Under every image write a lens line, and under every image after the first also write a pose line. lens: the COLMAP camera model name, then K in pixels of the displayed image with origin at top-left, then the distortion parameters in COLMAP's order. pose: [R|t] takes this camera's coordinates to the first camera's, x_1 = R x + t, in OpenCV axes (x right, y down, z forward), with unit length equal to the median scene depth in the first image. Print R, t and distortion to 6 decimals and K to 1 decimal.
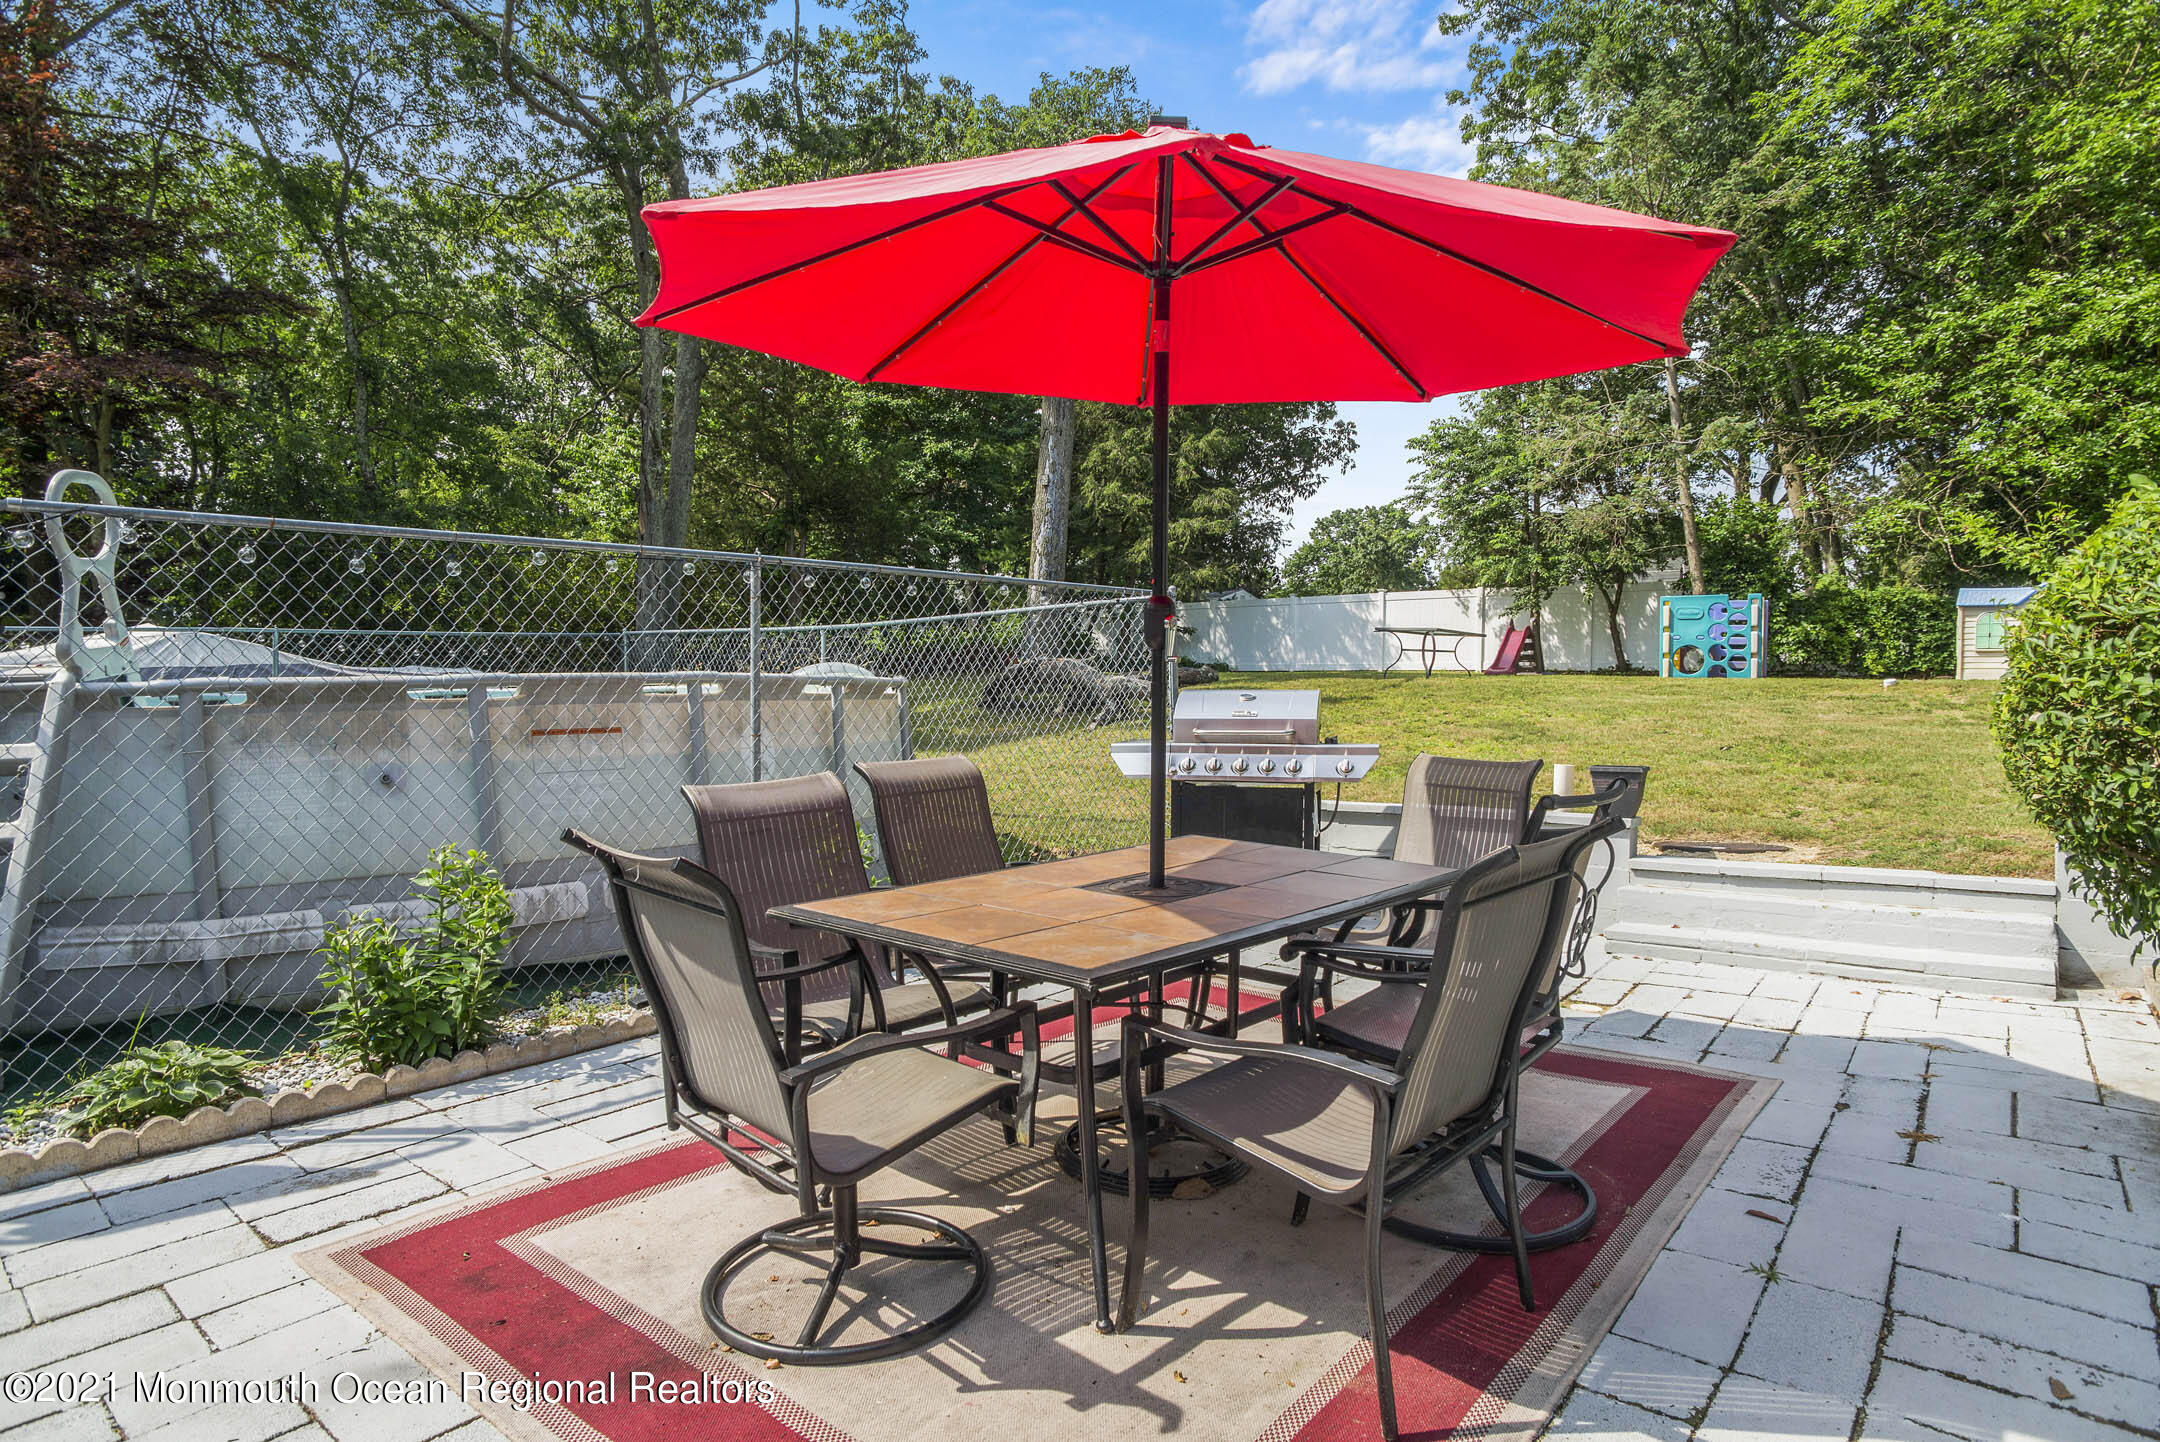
lens RADIAL K [[1179.1, 0, 1037.0], [0, 1179.1, 731.3], [0, 0, 1]] dist [-0.045734, 0.000911]
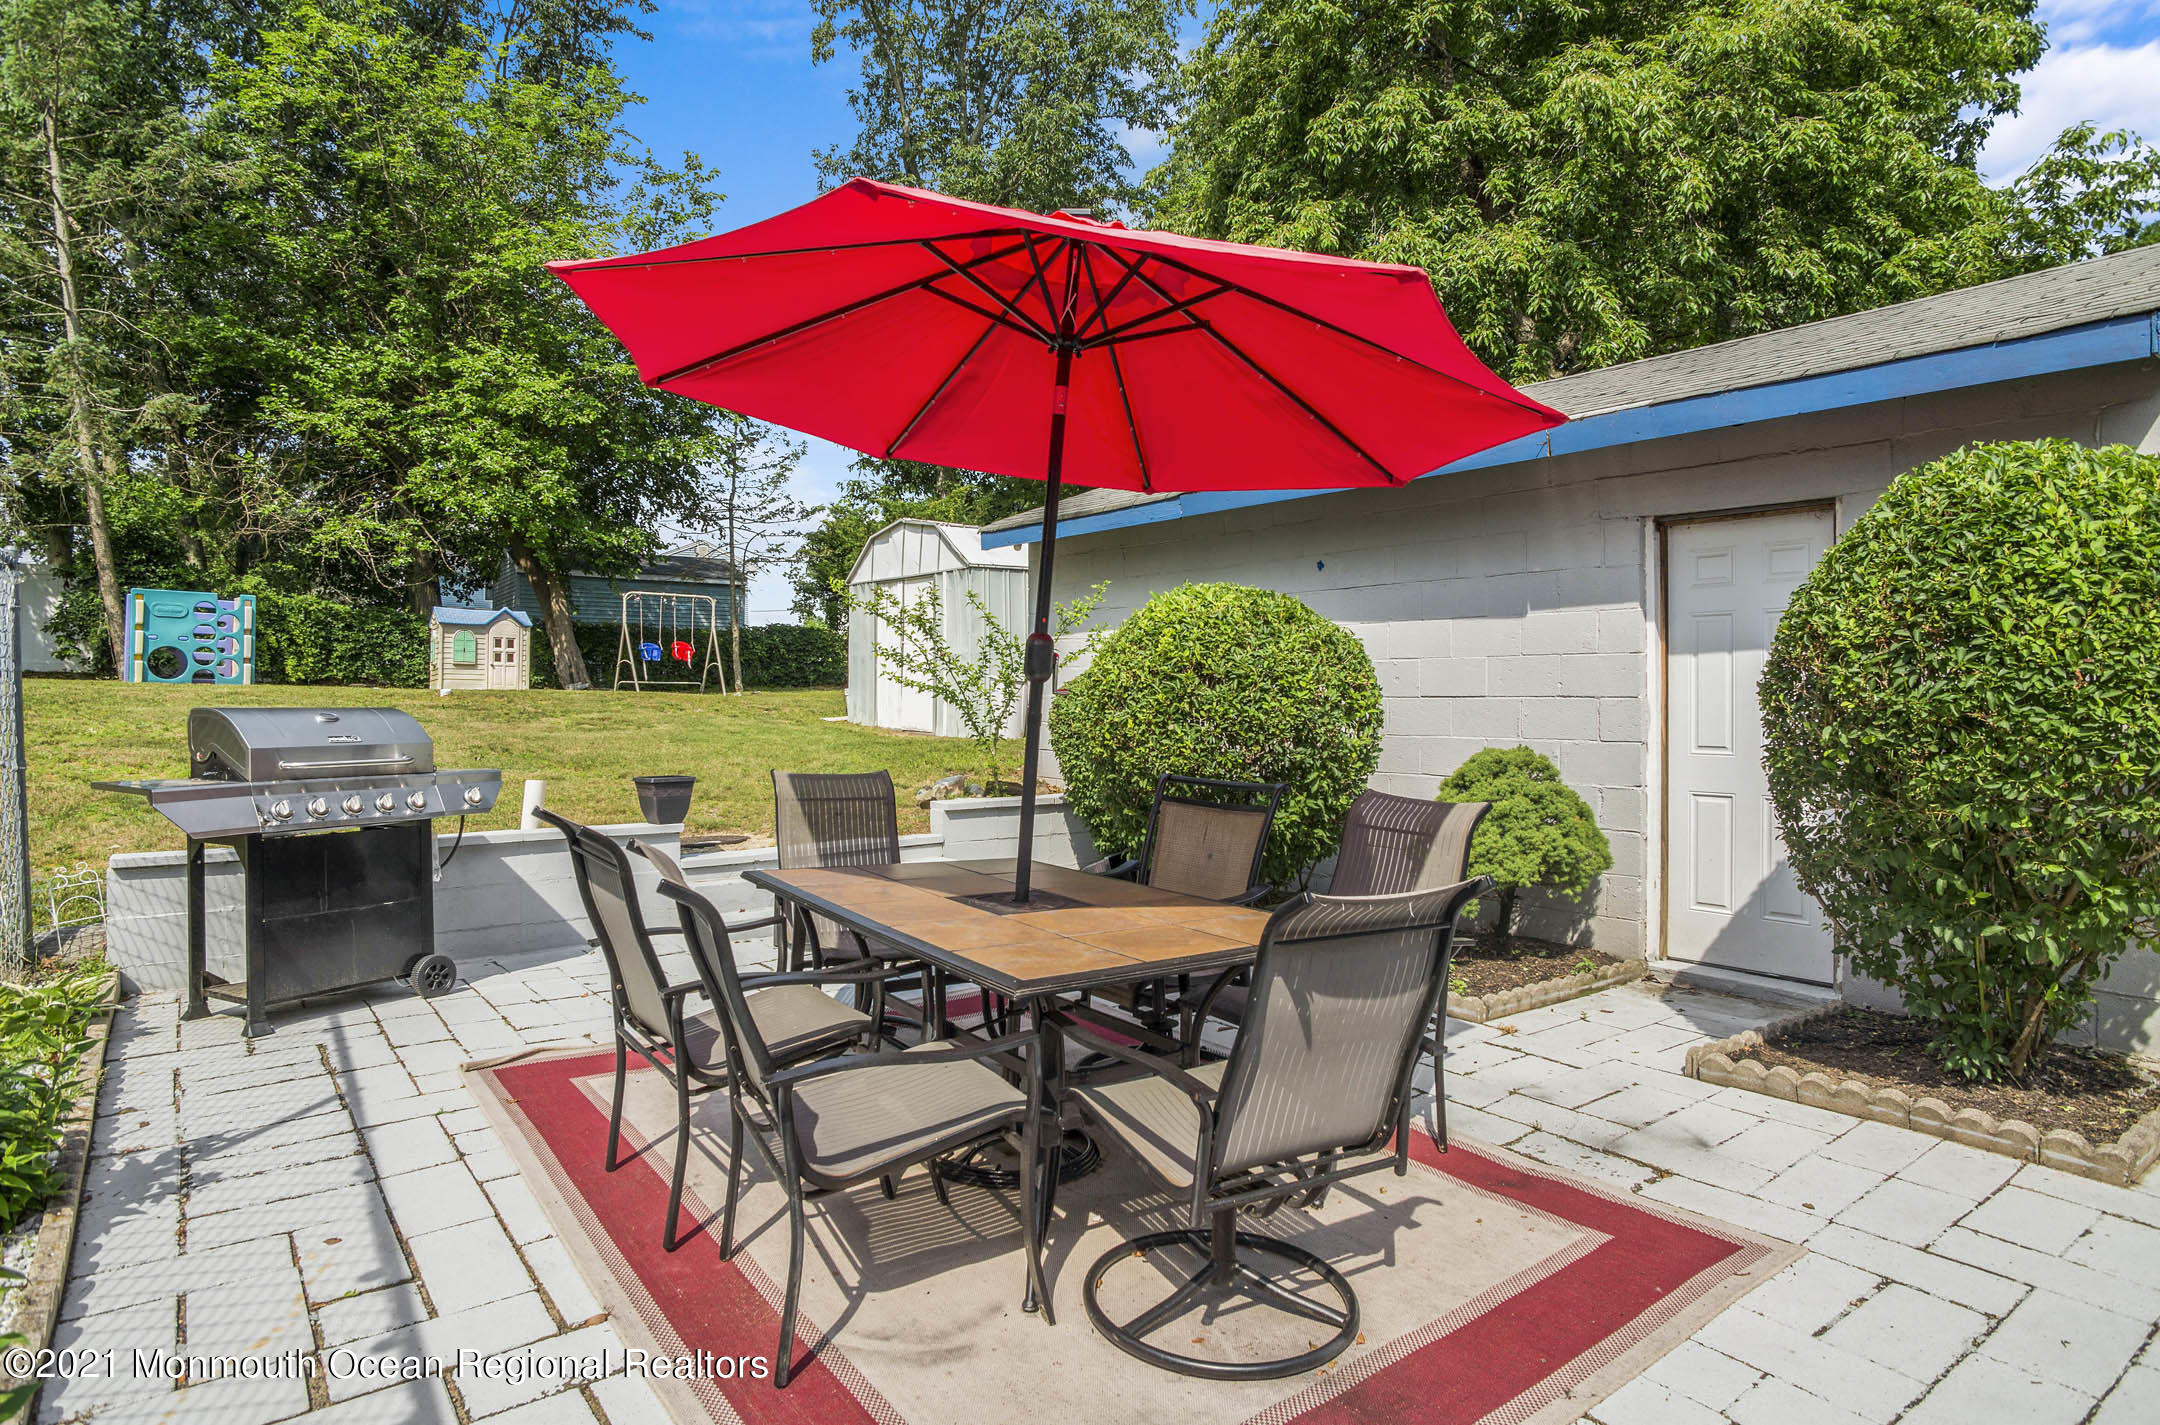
lens RADIAL K [[1227.2, 0, 1080.0], [0, 1227.2, 712.5], [0, 0, 1]] dist [-0.086873, 0.043016]
pose [[0.205908, -0.007020, 0.978546, -0.129731], [0.025355, 0.999677, 0.001837, -0.005291], [-0.978243, 0.024433, 0.206020, 0.094374]]
